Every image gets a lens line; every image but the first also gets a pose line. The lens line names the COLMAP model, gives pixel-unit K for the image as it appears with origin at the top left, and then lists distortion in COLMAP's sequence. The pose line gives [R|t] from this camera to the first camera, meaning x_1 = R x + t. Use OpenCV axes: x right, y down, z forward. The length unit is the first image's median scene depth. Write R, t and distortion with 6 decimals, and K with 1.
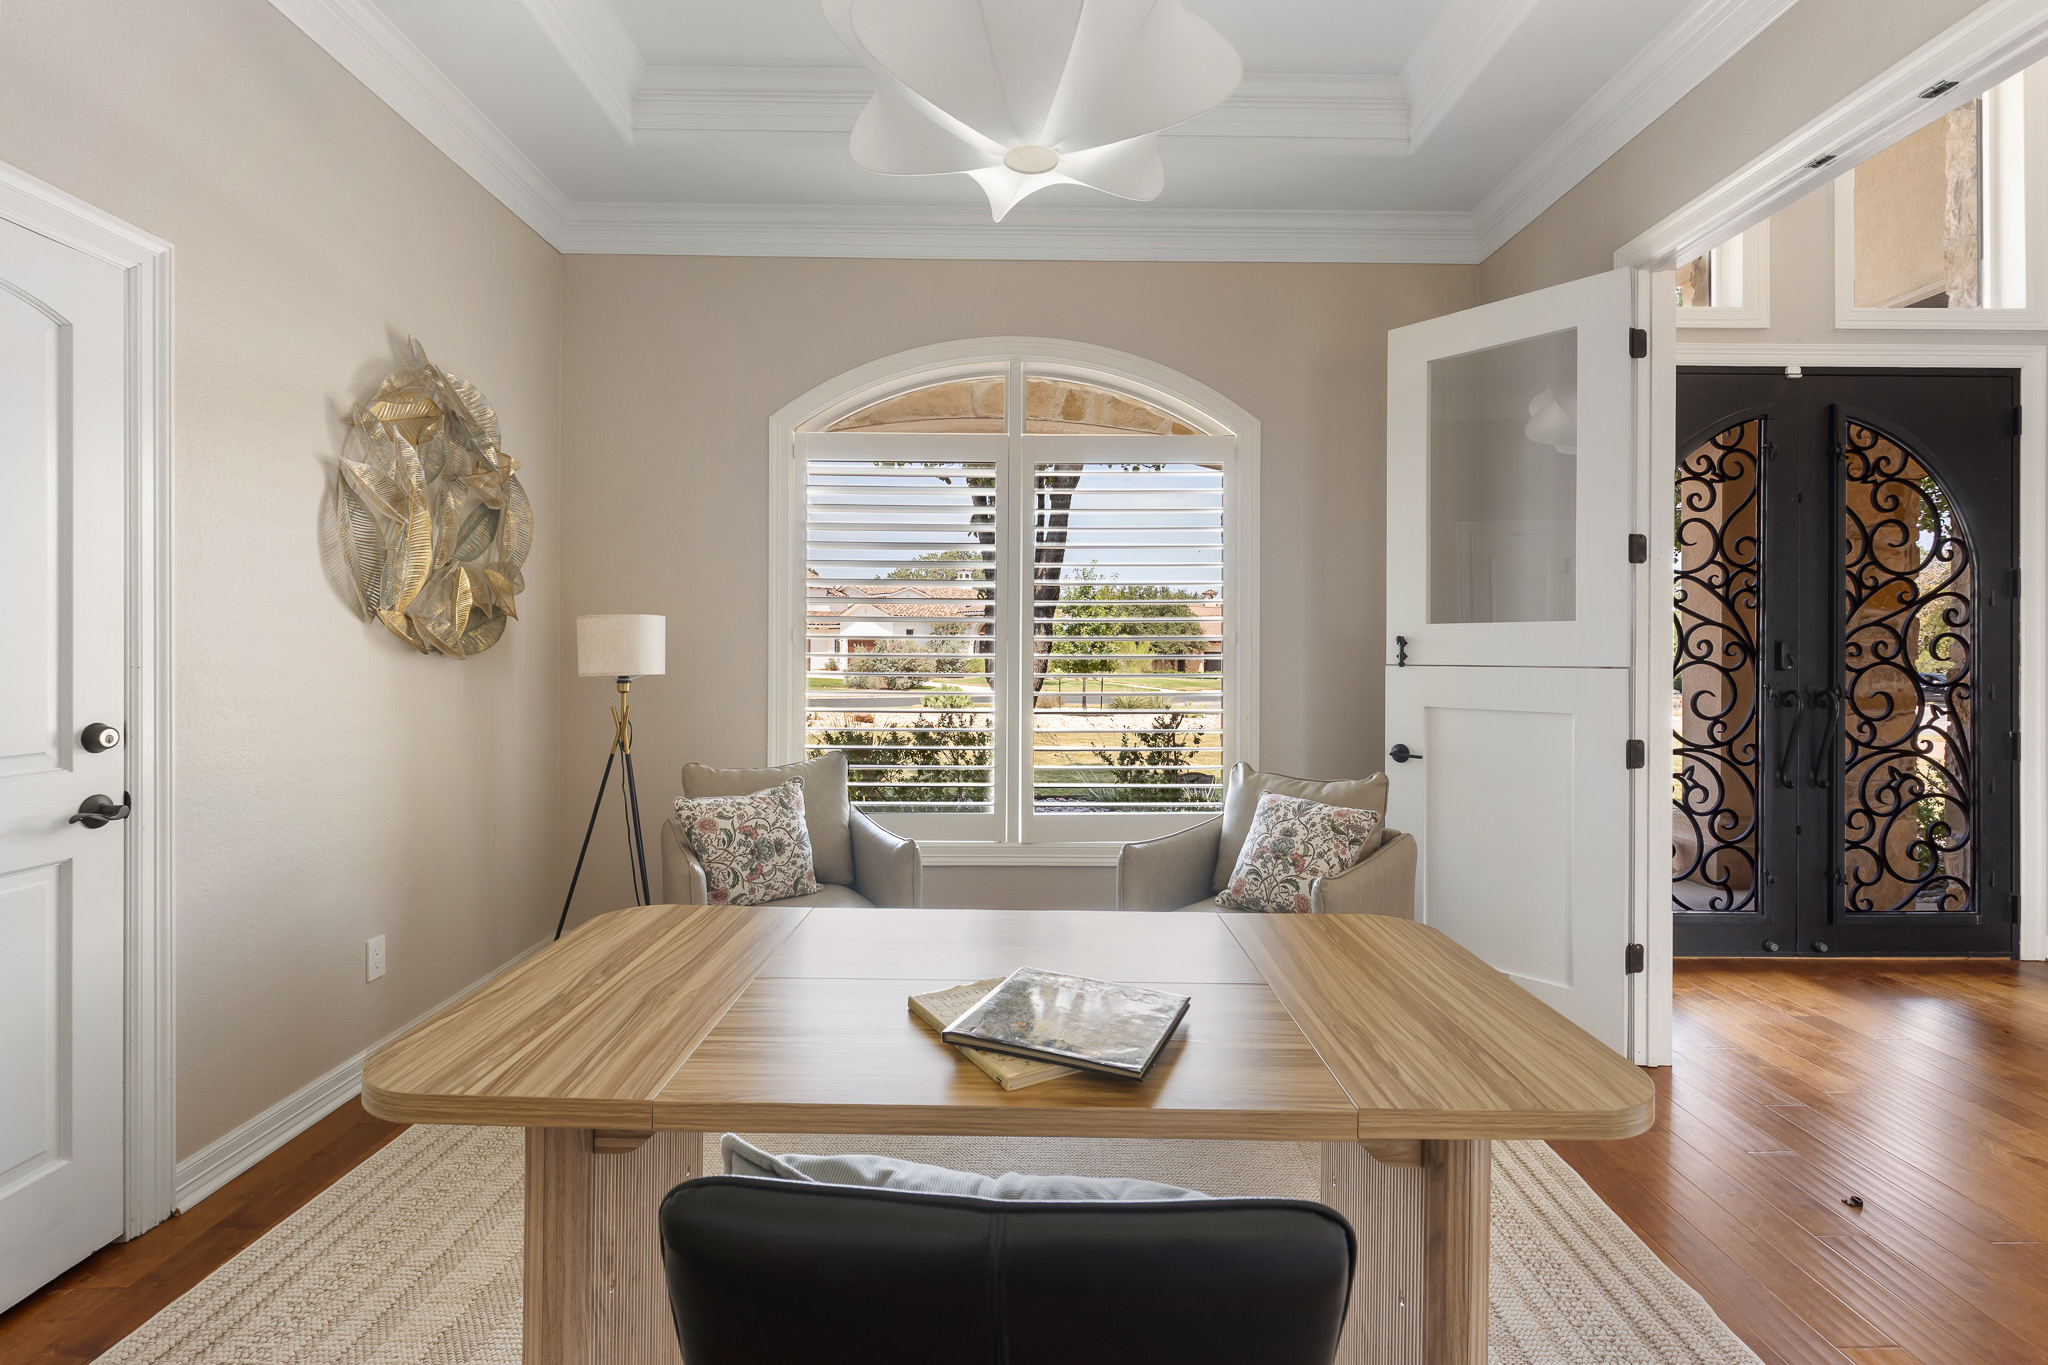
lens RADIAL K [[921.1, 0, 1025.2], [0, 921.1, 666.1], [0, 0, 1]] dist [0.001565, -0.000663]
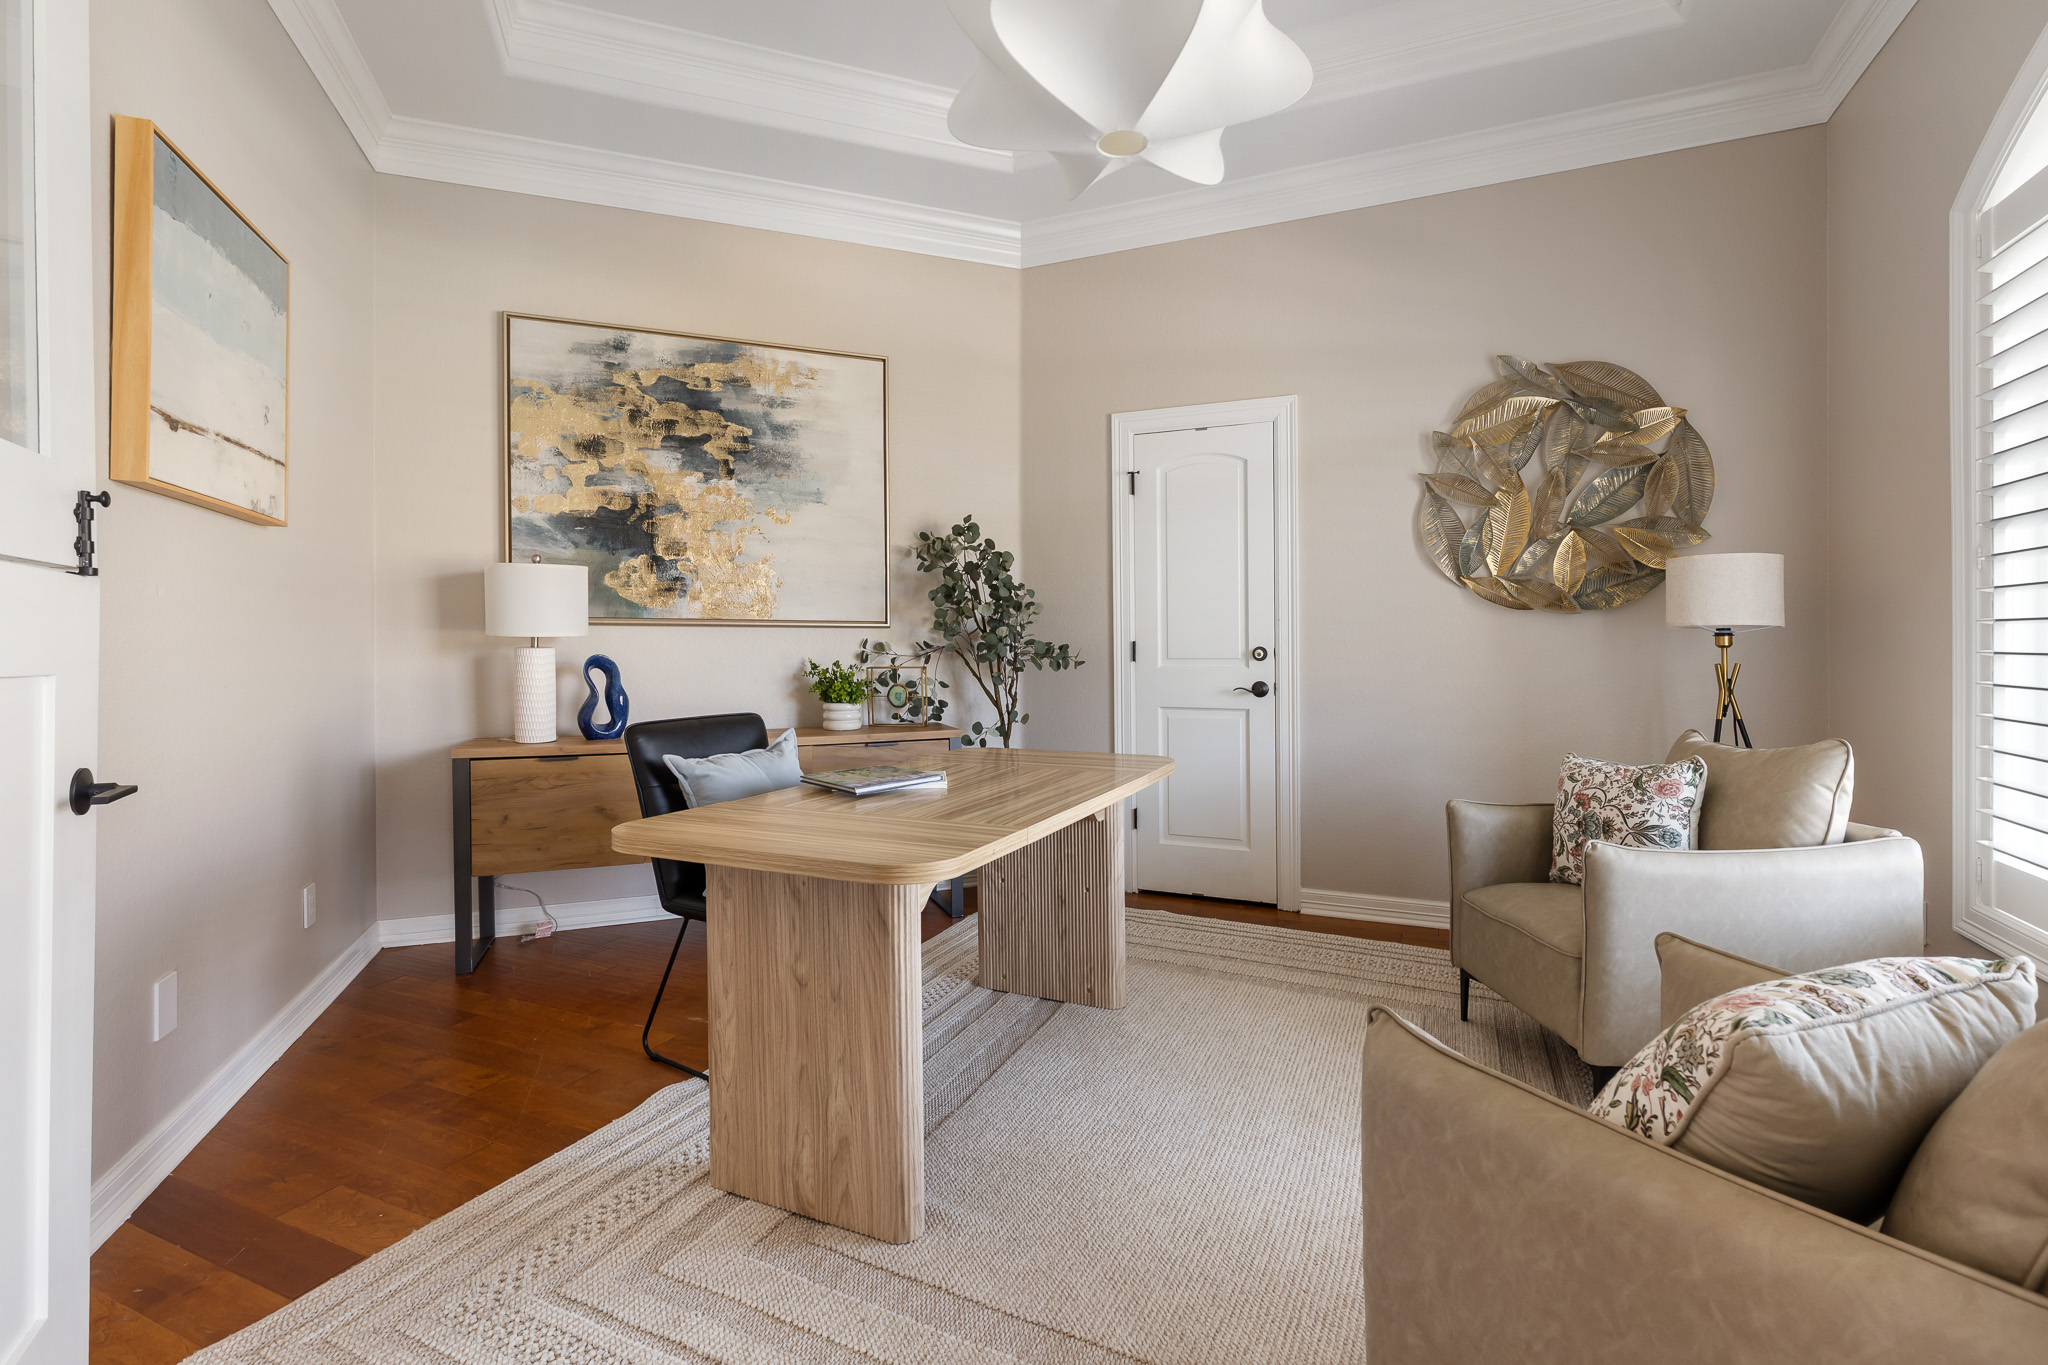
lens RADIAL K [[921.1, 0, 1025.2], [0, 921.1, 666.1], [0, 0, 1]] dist [0.001565, -0.000663]
pose [[-0.413028, 0.014577, -0.910602, 0.991460], [-0.016030, 0.999601, 0.023273, 0.059903], [0.910577, 0.024210, -0.412629, 1.242724]]
